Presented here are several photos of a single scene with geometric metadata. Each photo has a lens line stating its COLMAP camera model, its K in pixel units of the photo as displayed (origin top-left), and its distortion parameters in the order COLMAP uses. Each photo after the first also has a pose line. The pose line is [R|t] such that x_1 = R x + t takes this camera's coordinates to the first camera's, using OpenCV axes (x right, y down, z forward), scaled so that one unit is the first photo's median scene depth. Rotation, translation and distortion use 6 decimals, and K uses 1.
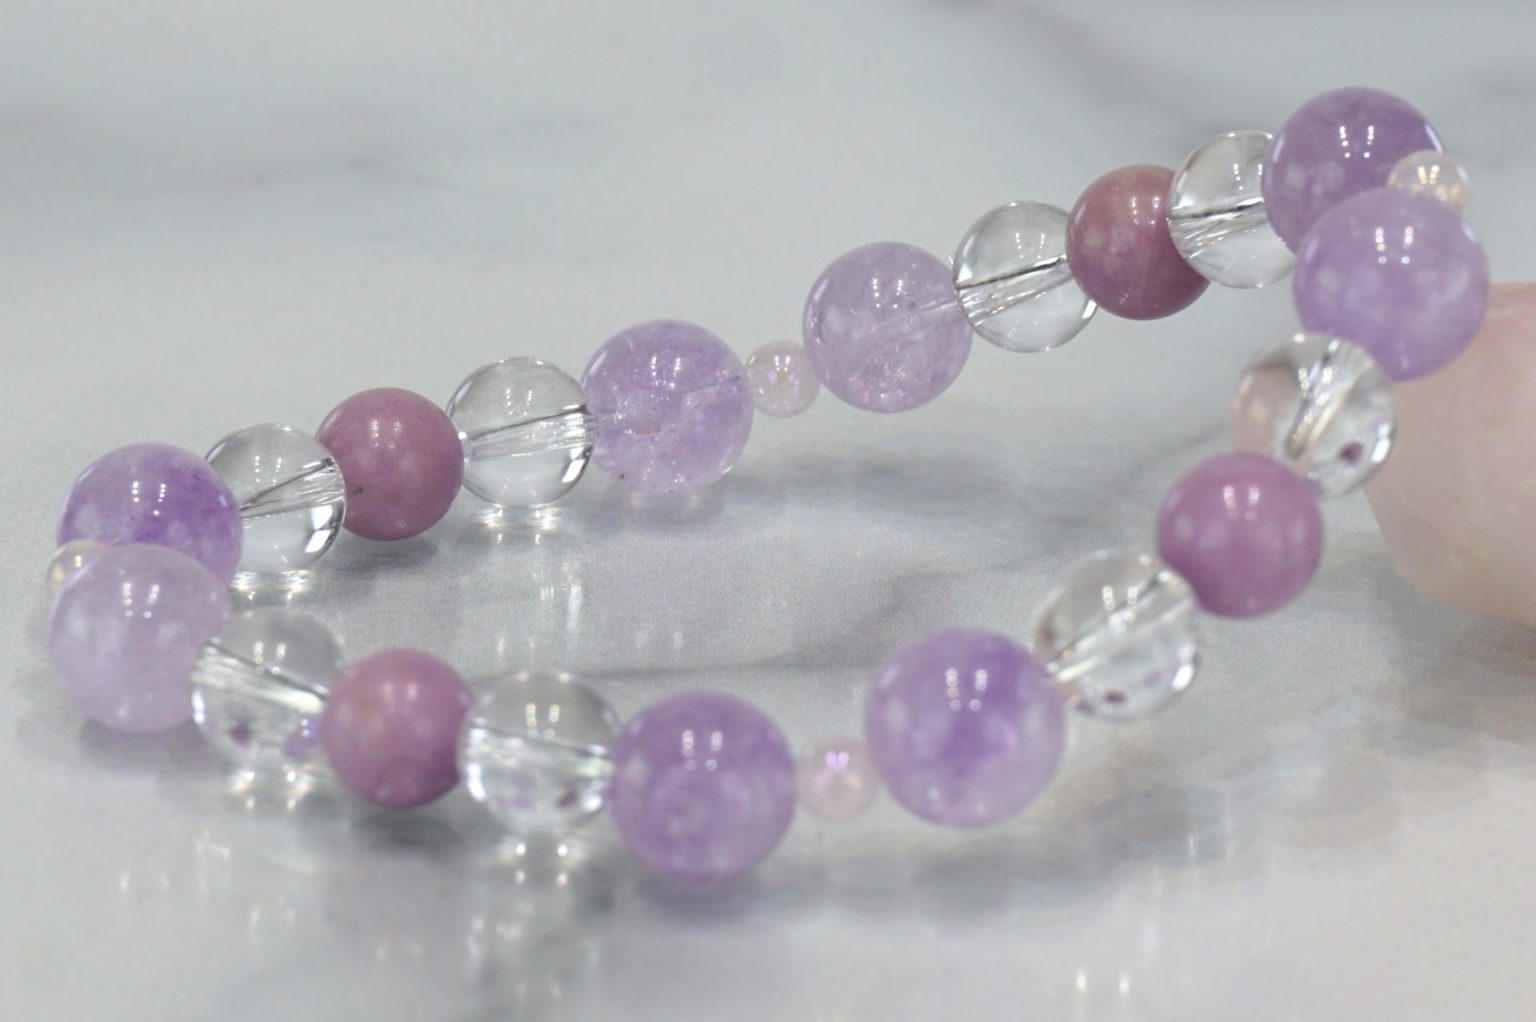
lens RADIAL K [[7453.0, 0, 765.3], [0, 7453.0, 512.7], [0, 0, 1]] dist [0.176596, 0.000000]
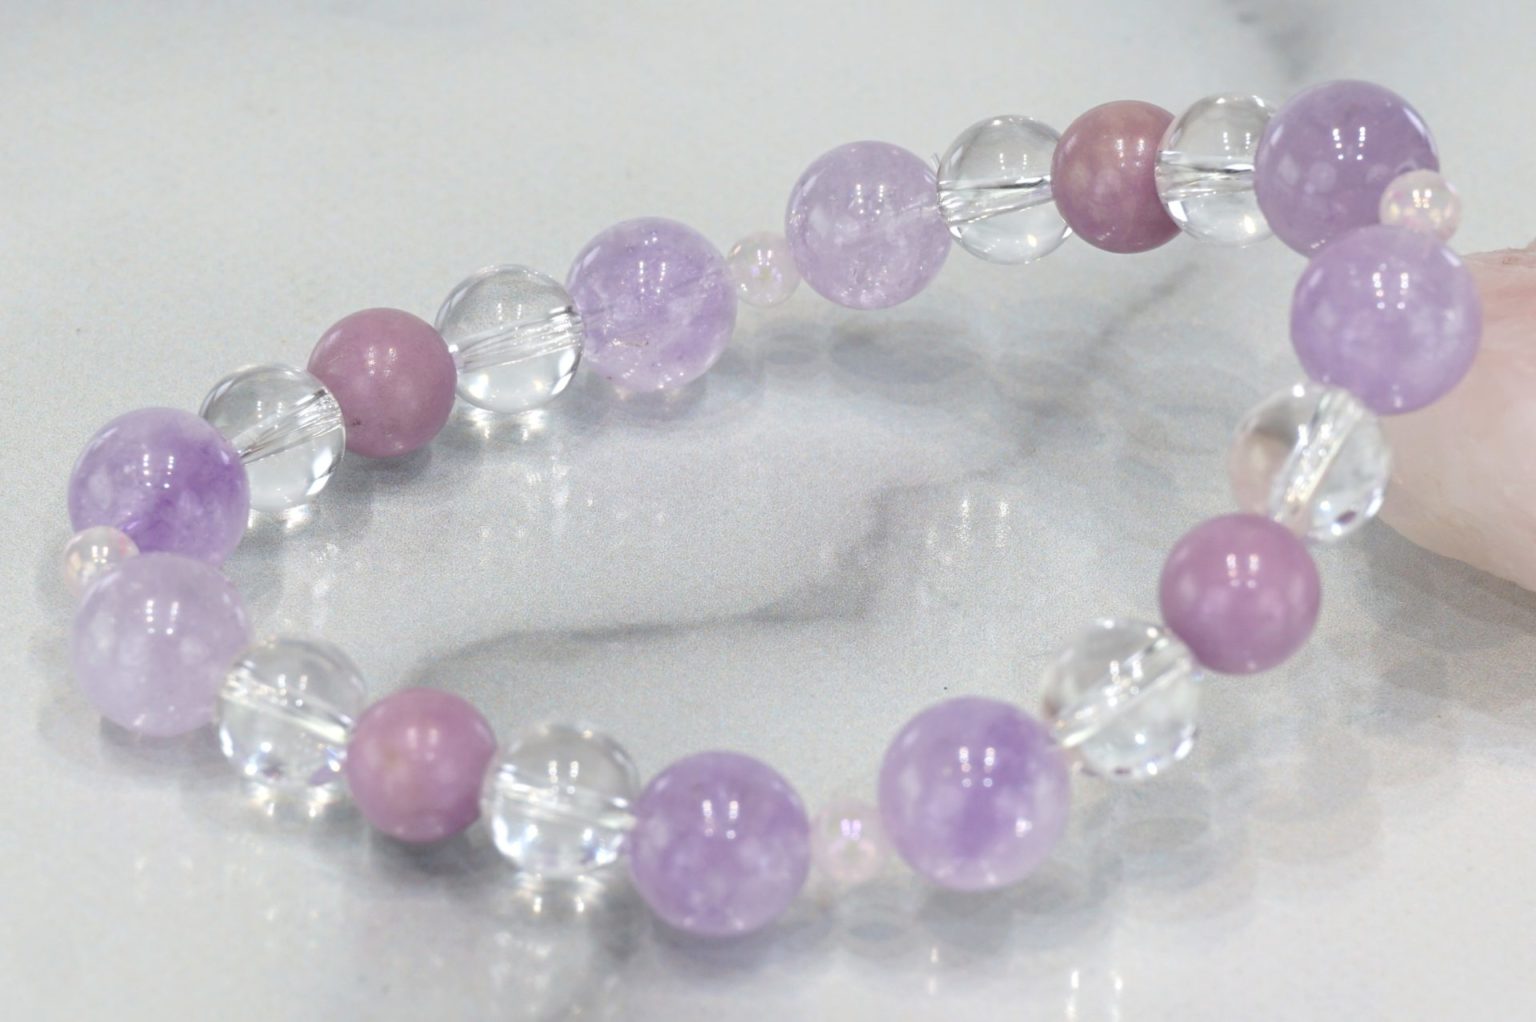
lens RADIAL K [[7453.0, 0, 768.8], [0, 7453.0, 511.6], [0, 0, 1]] dist [0.176596, 0.000000]
pose [[0.999096, -0.001314, 0.042487, -0.043467], [-0.007989, 0.975904, 0.218056, -0.223750], [-0.041750, -0.218198, 0.975011, 0.000295]]
